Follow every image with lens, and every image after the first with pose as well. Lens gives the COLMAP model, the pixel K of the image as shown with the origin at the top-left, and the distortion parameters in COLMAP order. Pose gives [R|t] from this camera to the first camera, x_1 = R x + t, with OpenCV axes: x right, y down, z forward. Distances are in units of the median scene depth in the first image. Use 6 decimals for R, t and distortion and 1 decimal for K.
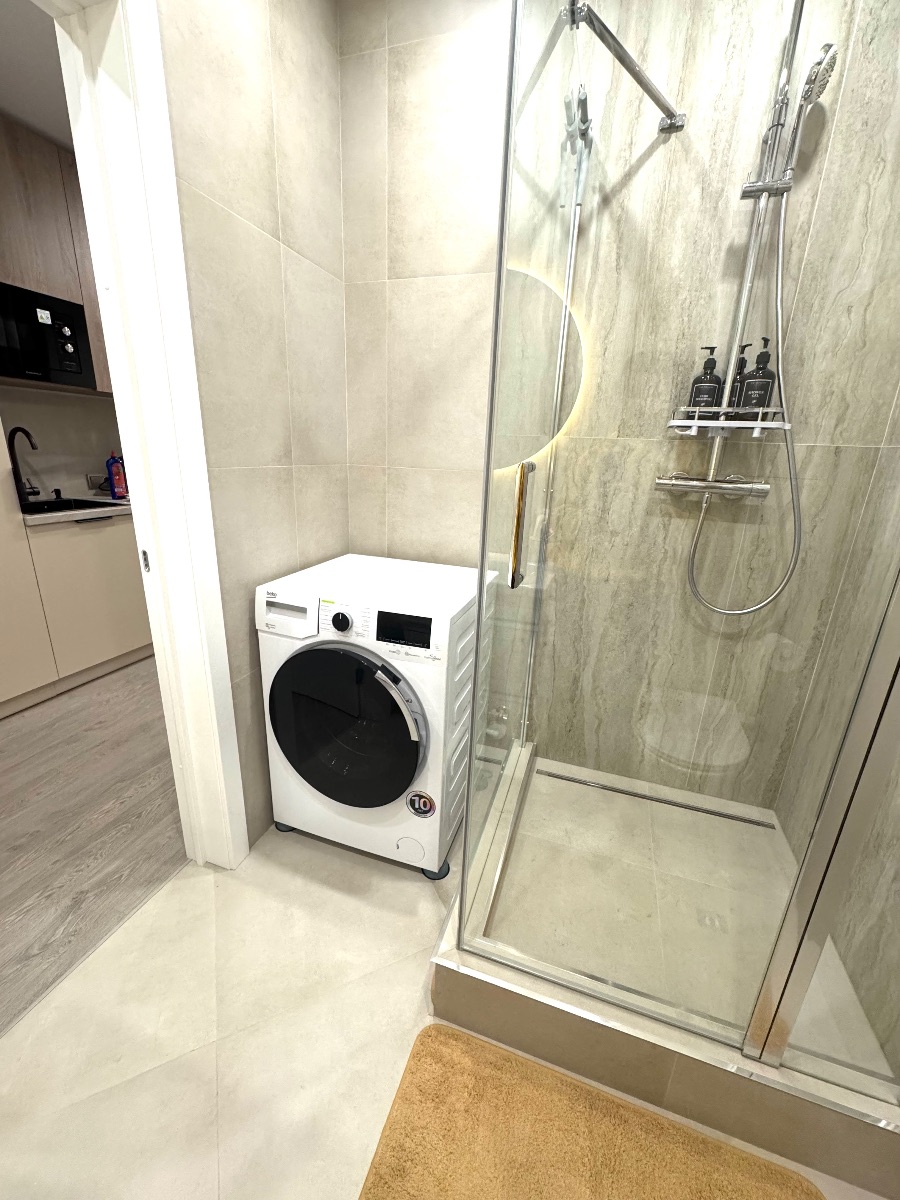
lens RADIAL K [[479.5, 0, 450.0], [0, 479.5, 600.0], [0, 0, 1]] dist [-0.000932, -0.000171]
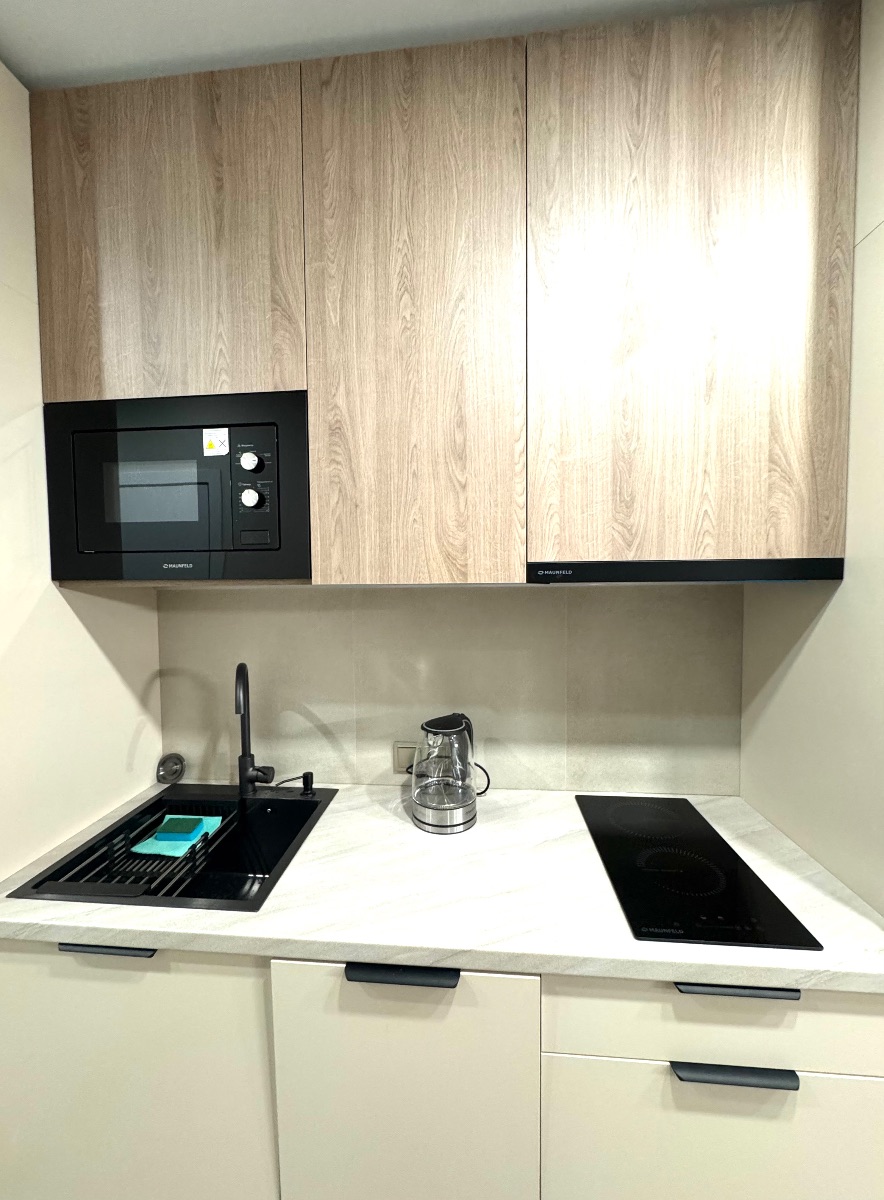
lens RADIAL K [[481.2, 0, 442.0], [0, 481.2, 600.0], [0, 0, 1]] dist [-0.007020, 0.000340]
pose [[0.233646, 0.005430, -0.972306, -0.279001], [-0.273715, 0.959912, -0.060414, -0.367491], [0.933000, 0.280251, 0.225766, 0.865694]]
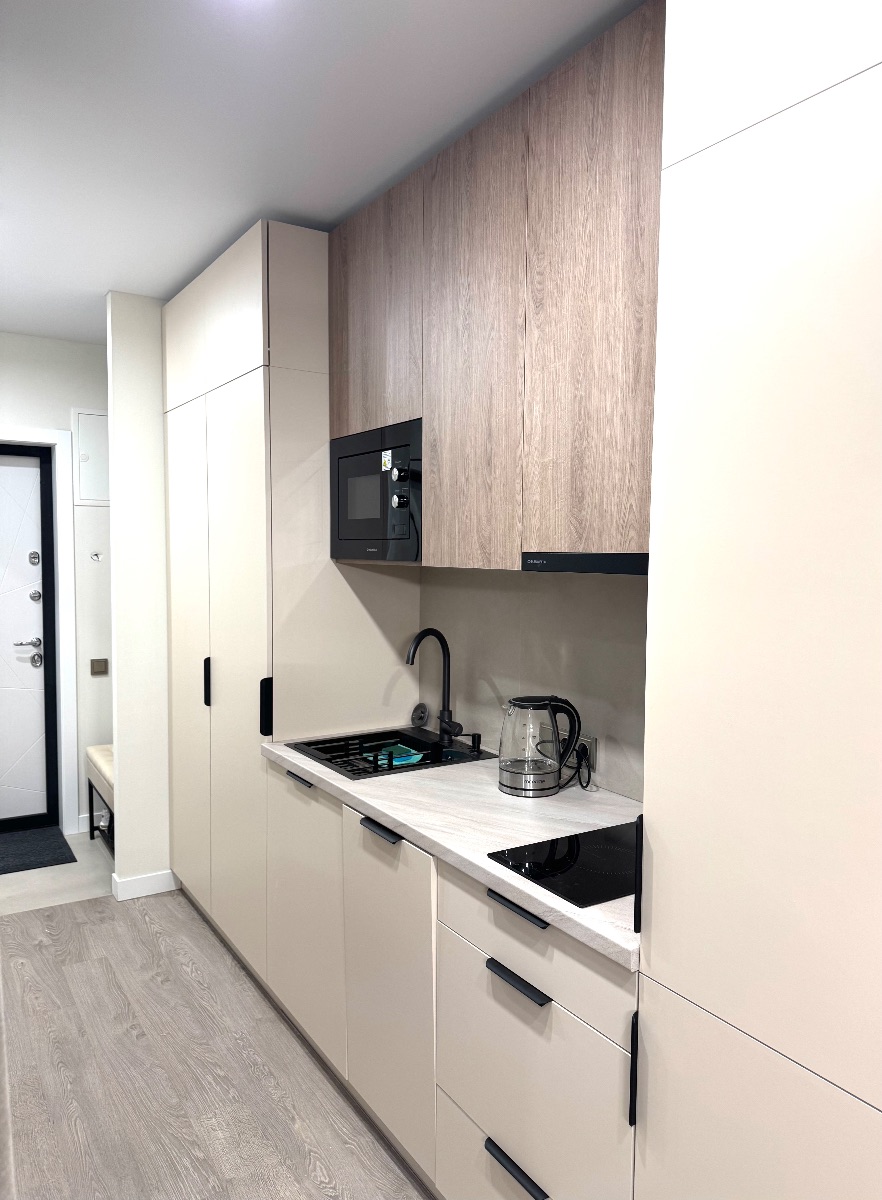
lens RADIAL K [[872.4, 0, 441.0], [0, 872.4, 600.0], [0, 0, 1]] dist [0.113366, -0.209728]
pose [[-0.636361, 0.005450, -0.771372, -0.021567], [-0.259424, 0.940217, 0.220661, -0.525275], [0.726460, 0.340533, -0.596903, 1.355134]]
